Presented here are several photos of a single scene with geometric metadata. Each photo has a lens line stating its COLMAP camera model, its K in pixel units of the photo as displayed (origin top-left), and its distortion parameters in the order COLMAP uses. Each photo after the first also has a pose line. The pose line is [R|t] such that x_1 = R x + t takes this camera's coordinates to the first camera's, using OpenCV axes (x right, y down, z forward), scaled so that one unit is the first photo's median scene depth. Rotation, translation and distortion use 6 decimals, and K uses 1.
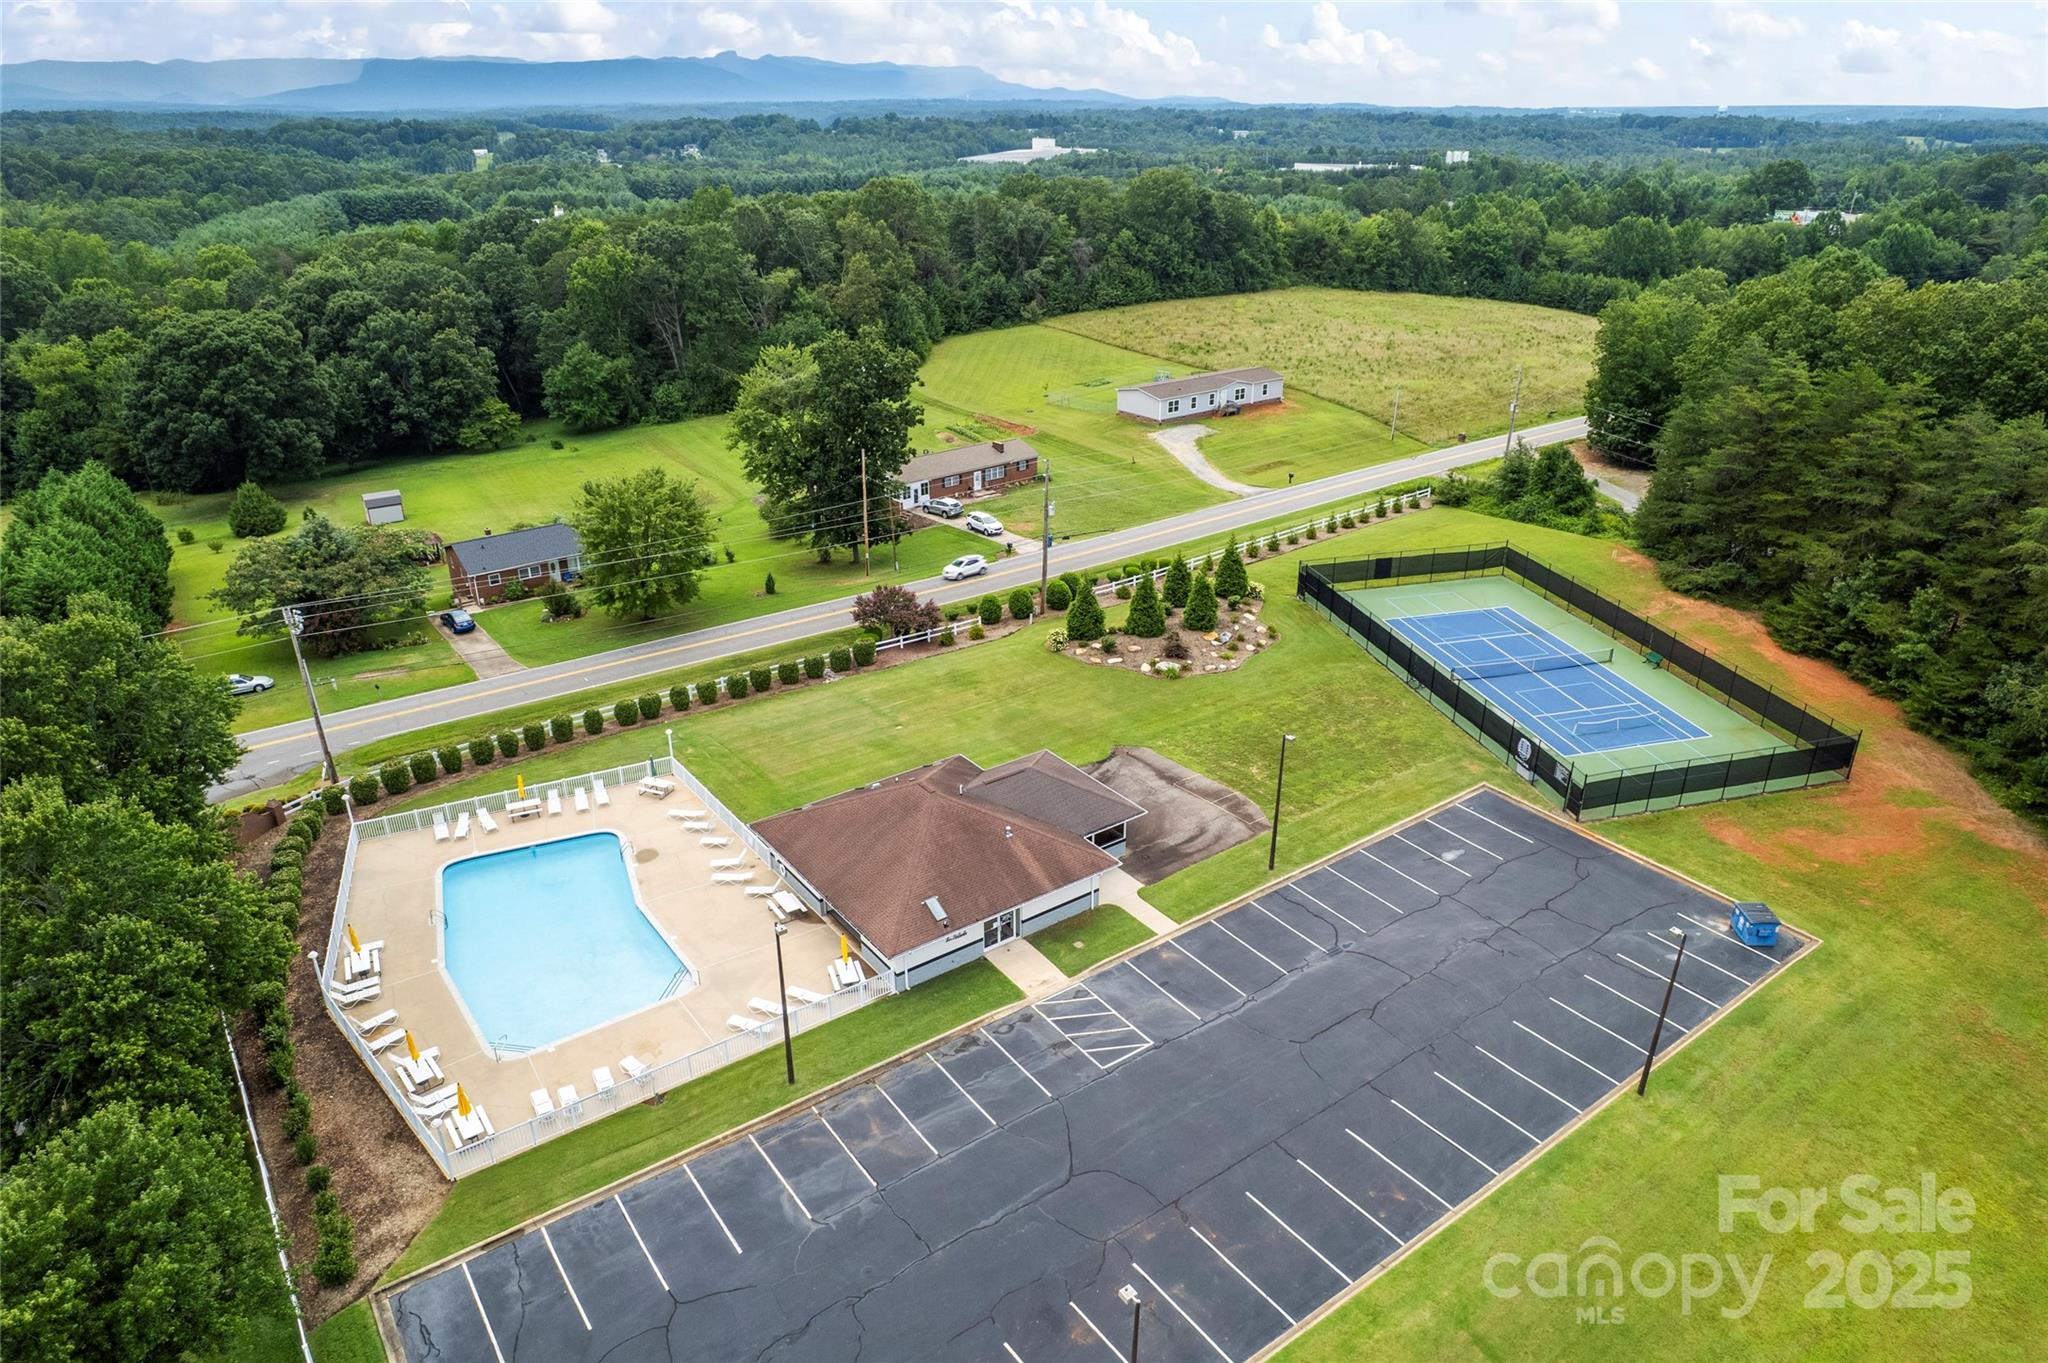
lens RADIAL K [[1314.5, 0, 1040.8], [0, 1314.5, 679.8], [0, 0, 1]] dist [-0.087922, 0.084143]
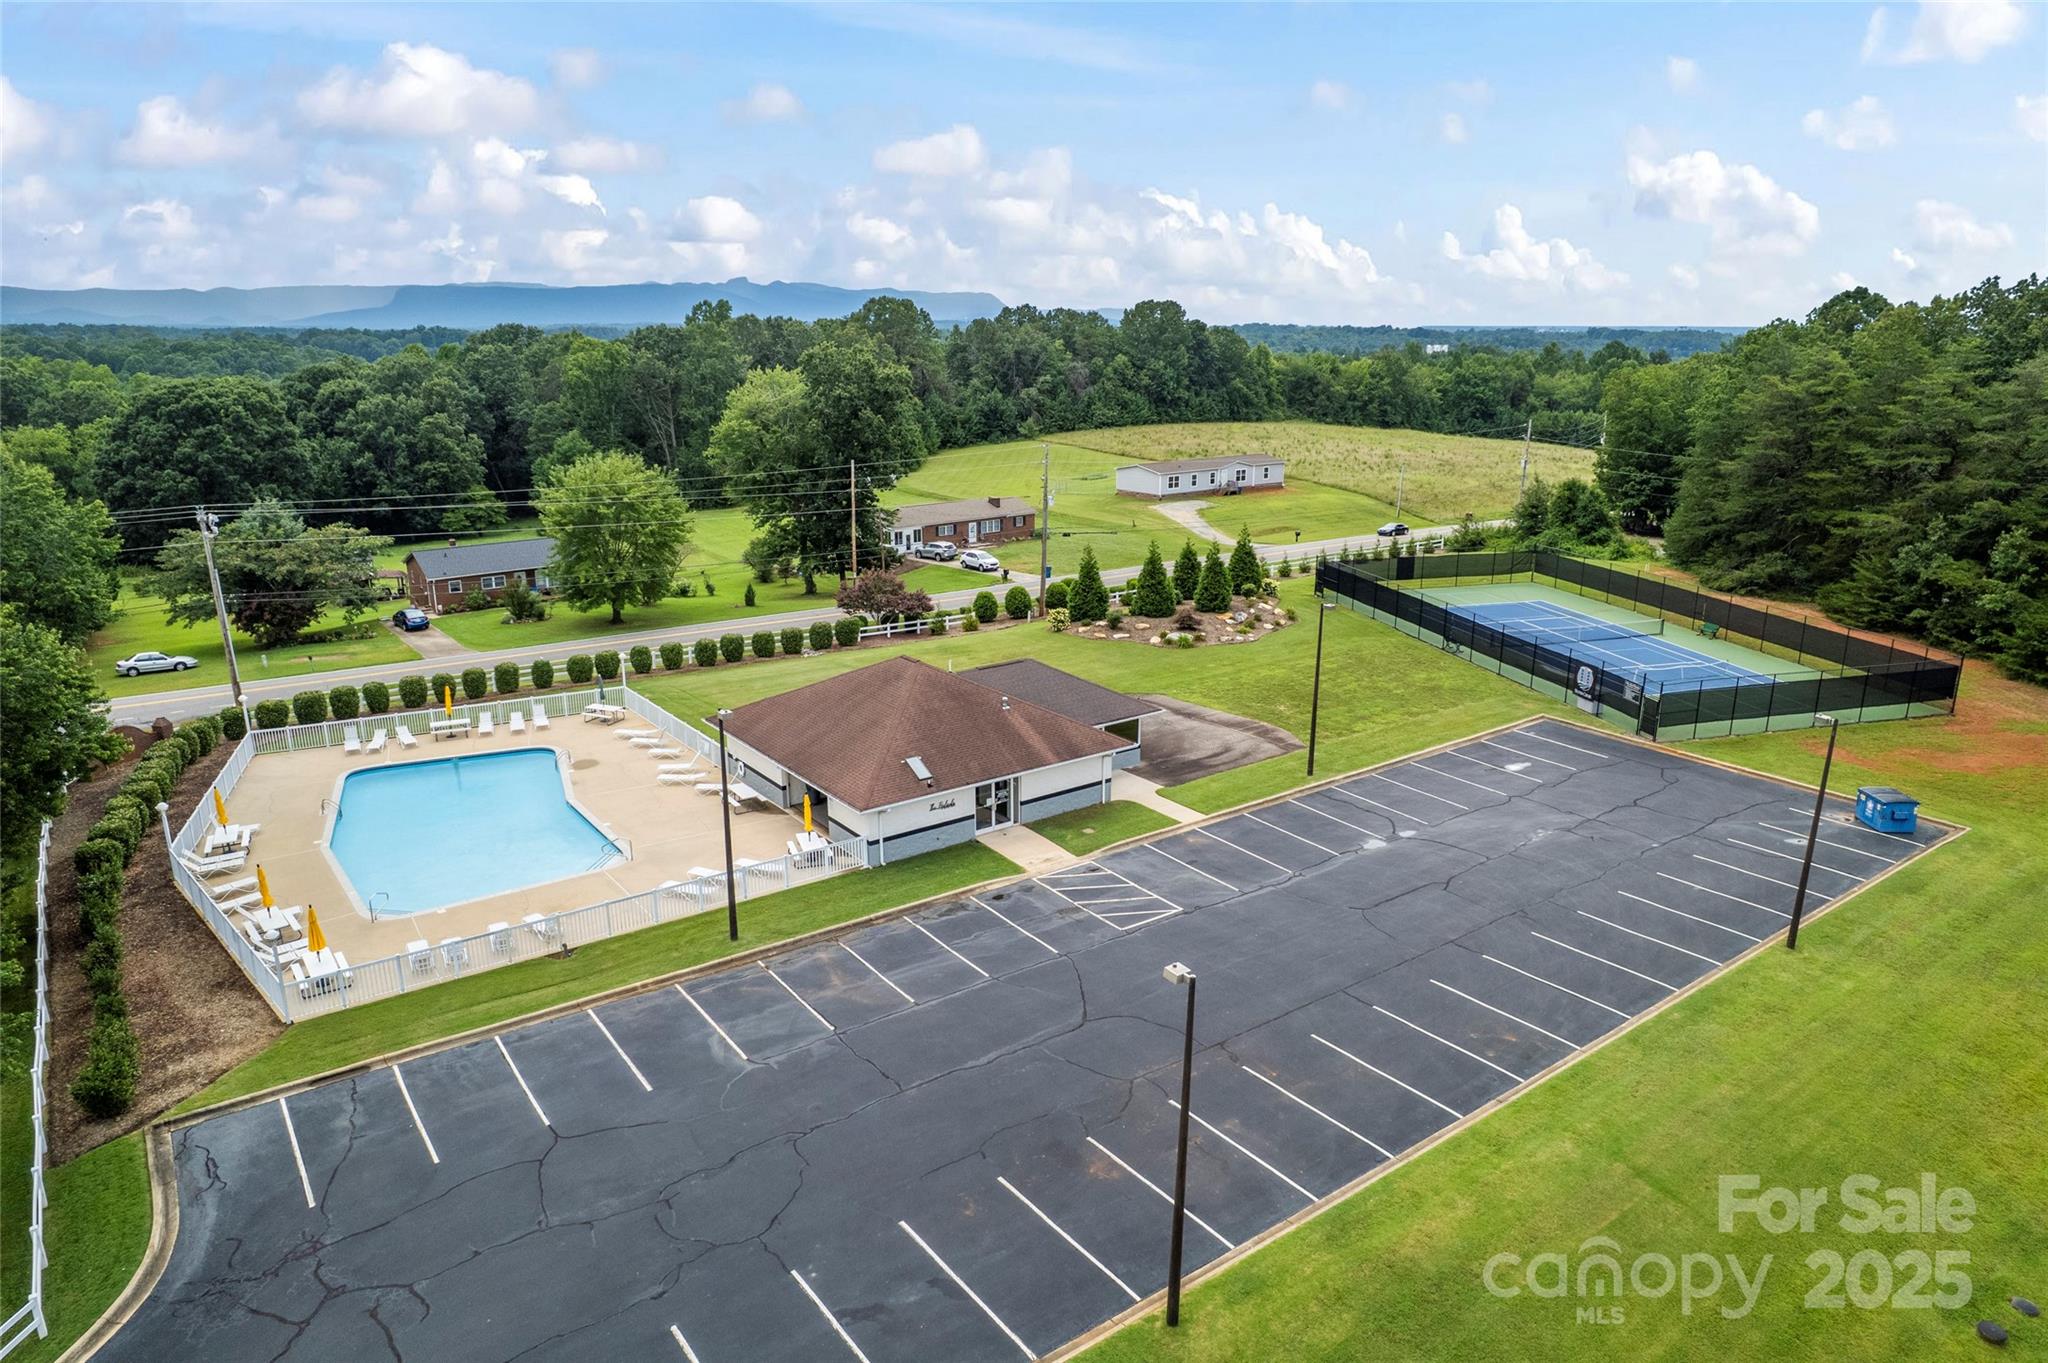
lens RADIAL K [[1314.5, 0, 1040.8], [0, 1314.5, 679.8], [0, 0, 1]] dist [-0.087922, 0.084143]
pose [[0.999991, 0.001207, 0.004185, -0.004266], [-0.000591, 0.989543, -0.144235, 0.190583], [-0.004315, 0.144231, 0.989535, 0.129218]]
